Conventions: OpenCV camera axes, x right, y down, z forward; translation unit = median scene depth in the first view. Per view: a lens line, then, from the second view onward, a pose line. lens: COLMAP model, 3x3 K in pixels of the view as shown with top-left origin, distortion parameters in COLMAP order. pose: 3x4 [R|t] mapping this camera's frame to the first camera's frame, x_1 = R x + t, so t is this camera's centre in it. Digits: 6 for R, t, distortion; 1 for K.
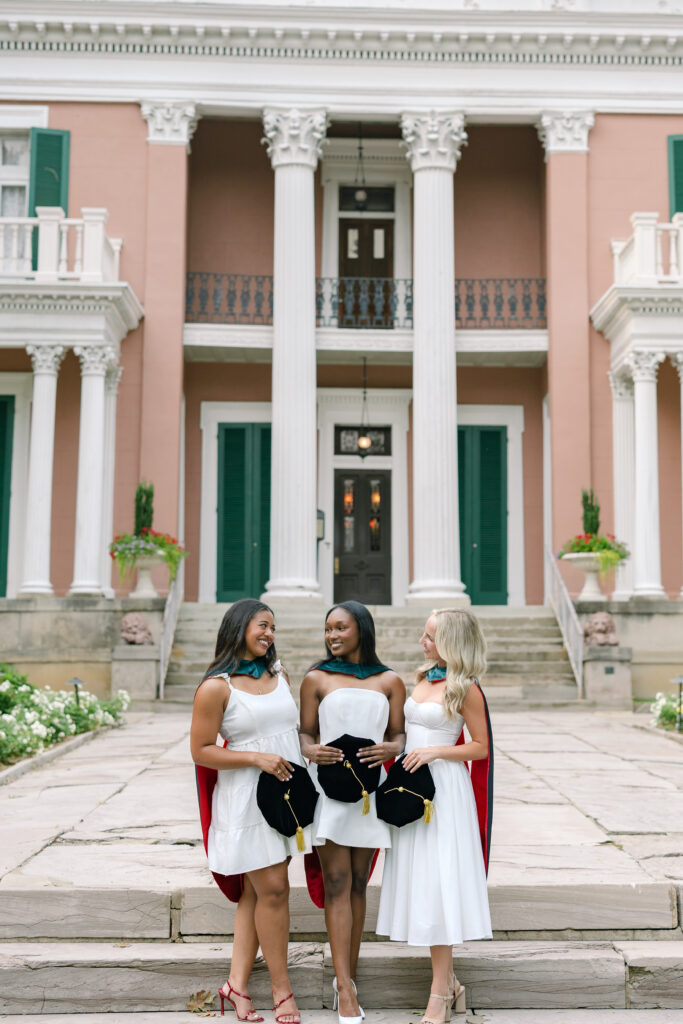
lens RADIAL K [[1463.8, 0, 384.9], [0, 1463.8, 487.3], [0, 0, 1]] dist [0.003606, 0.014478]
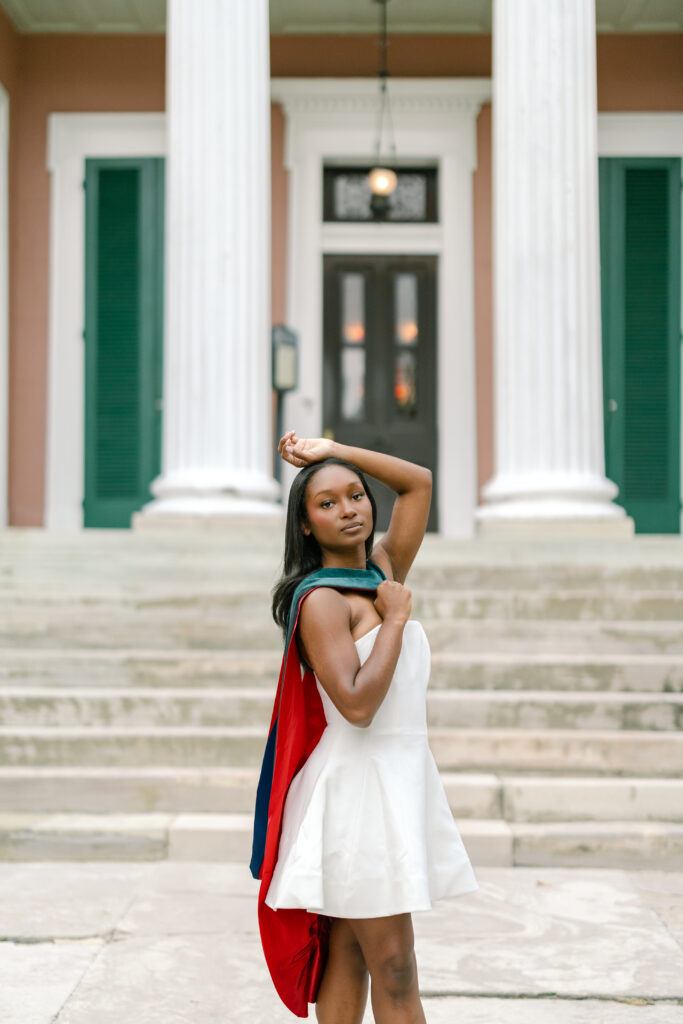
lens RADIAL K [[1409.0, 0, 341.5], [0, 1409.0, 512.0], [0, 0, 1]] dist [-0.011566, -0.097466]
pose [[0.998484, 0.000400, -0.055049, -0.002193], [0.003949, 0.996878, 0.078858, 0.036423], [0.054909, -0.078956, 0.995365, 0.514294]]
